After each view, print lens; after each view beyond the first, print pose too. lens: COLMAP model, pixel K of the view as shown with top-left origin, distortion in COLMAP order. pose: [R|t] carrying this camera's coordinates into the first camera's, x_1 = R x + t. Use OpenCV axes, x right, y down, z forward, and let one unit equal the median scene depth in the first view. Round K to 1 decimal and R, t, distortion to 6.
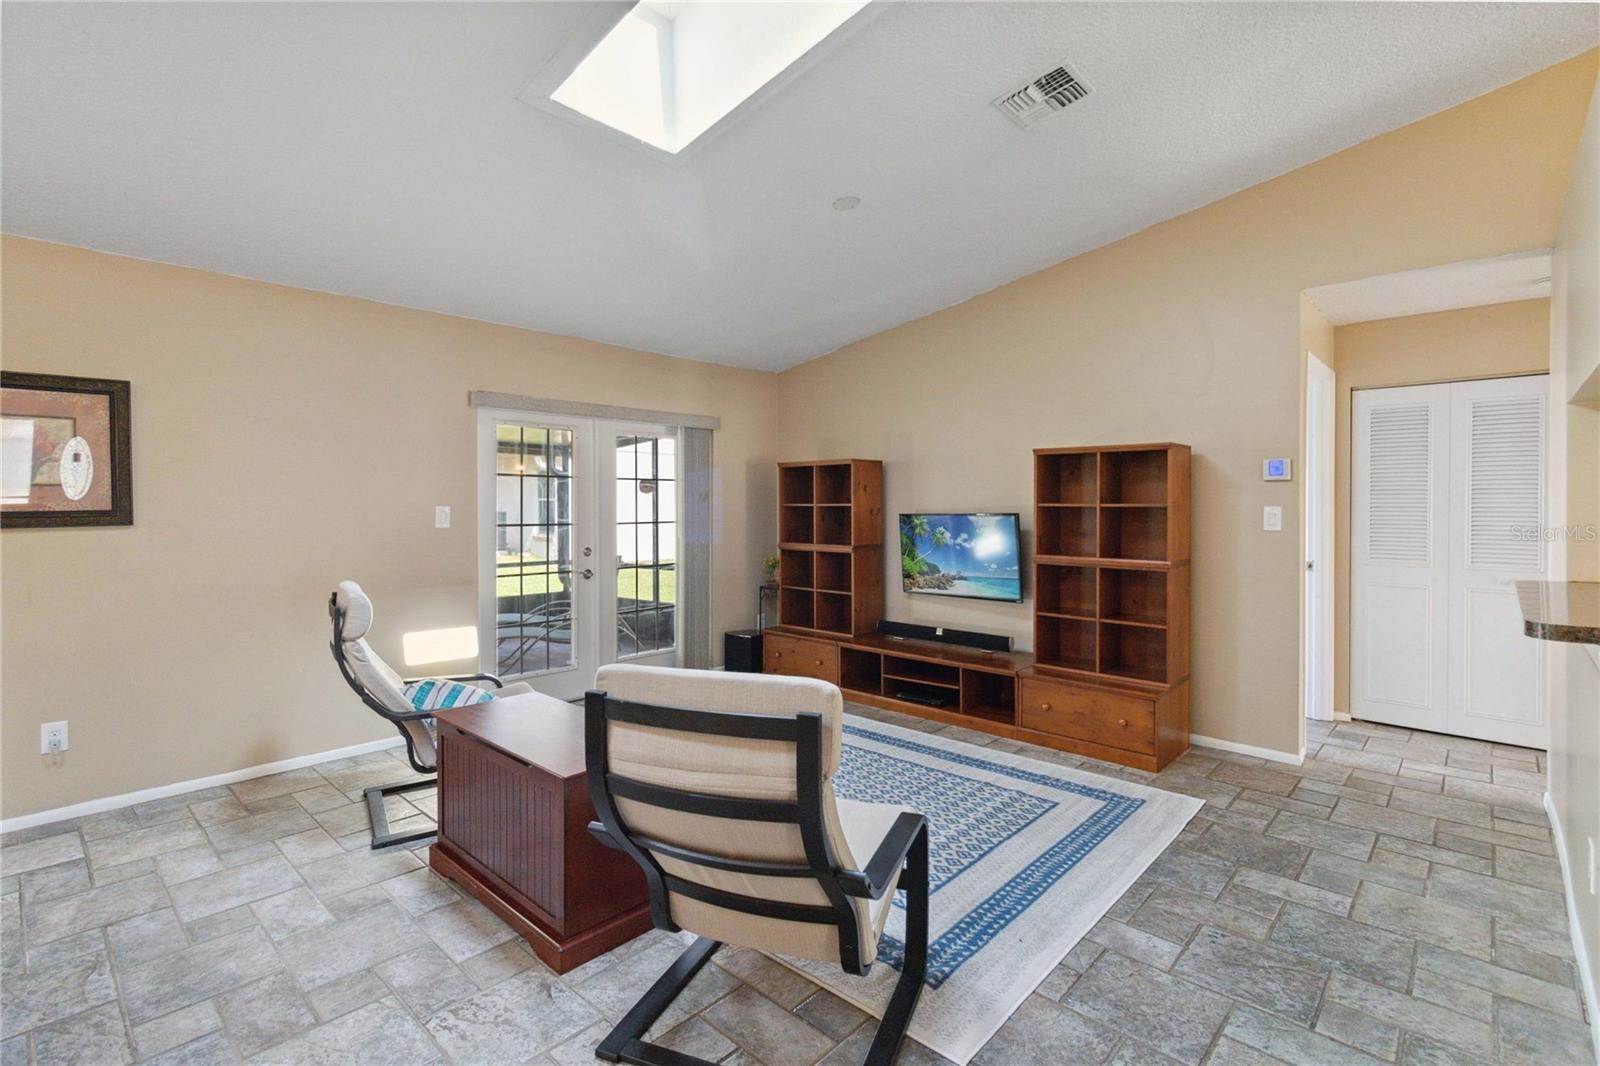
lens RADIAL K [[749.7, 0, 828.0], [0, 749.7, 514.5], [0, 0, 1]] dist [0.003296, -0.001448]
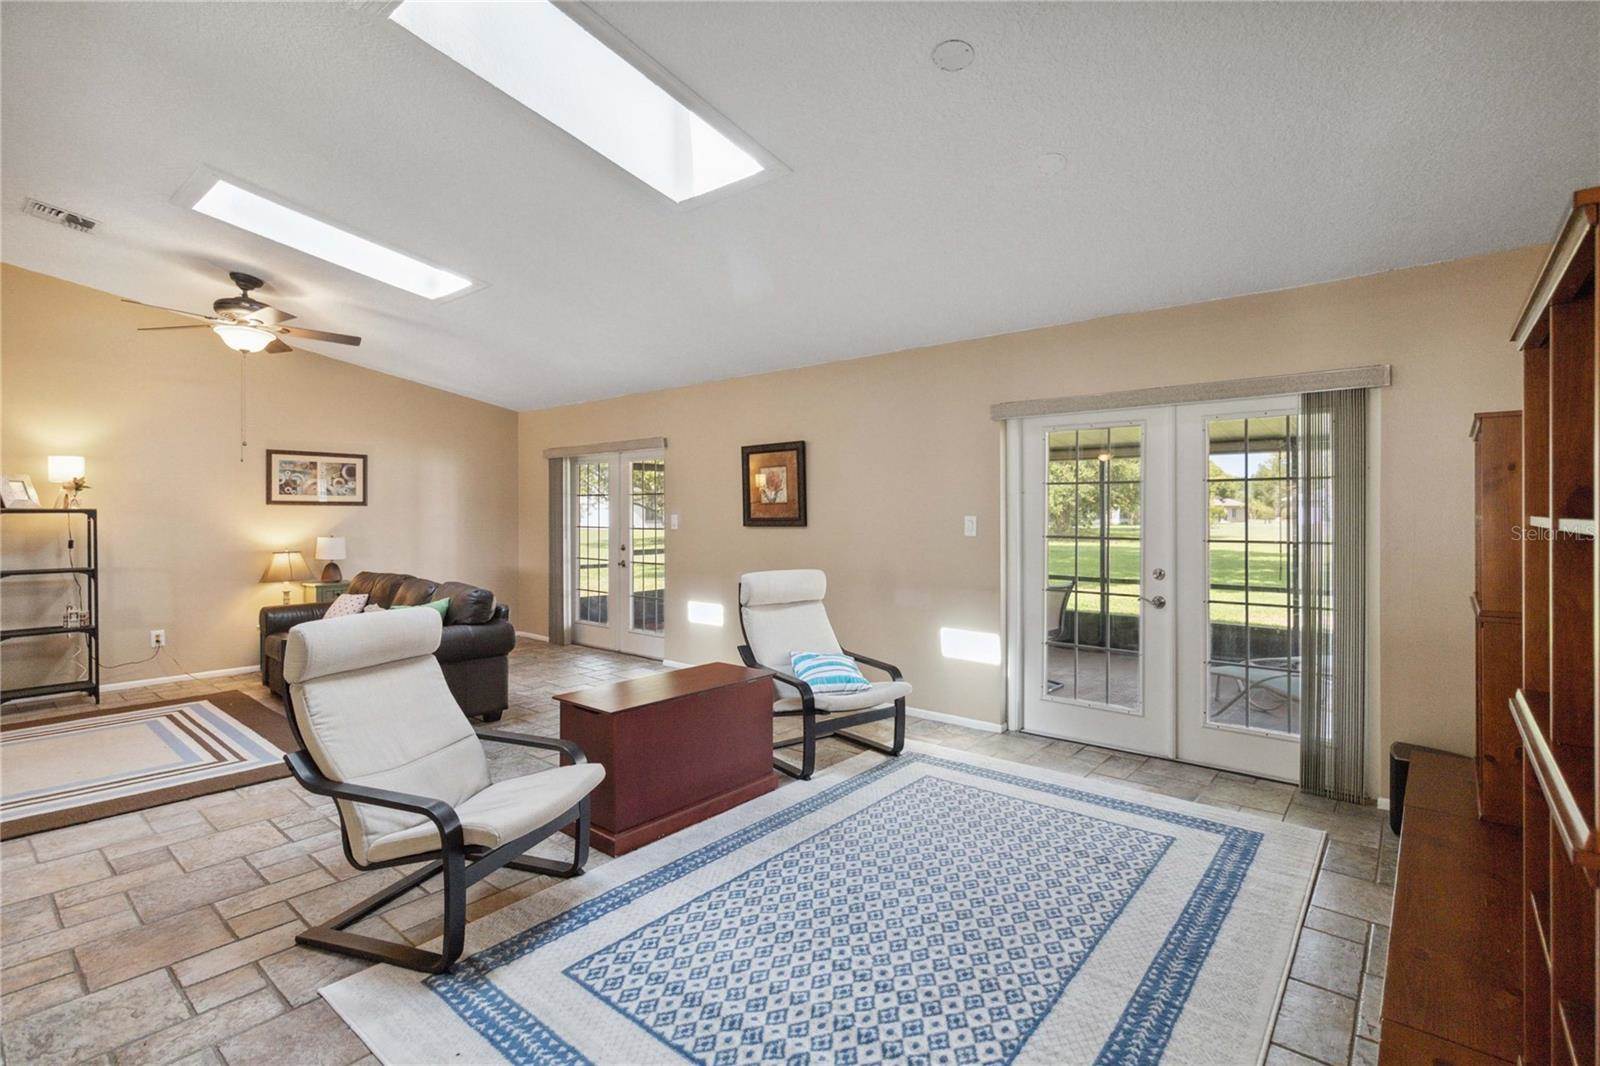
lens RADIAL K [[749.7, 0, 786.2], [0, 749.7, 529.3], [0, 0, 1]] dist [0.003296, -0.001448]
pose [[0.018813, 0.029035, -0.999401, 0.557762], [-0.009851, 0.999535, 0.028854, -0.020352], [0.999774, 0.009303, 0.019090, 0.694572]]
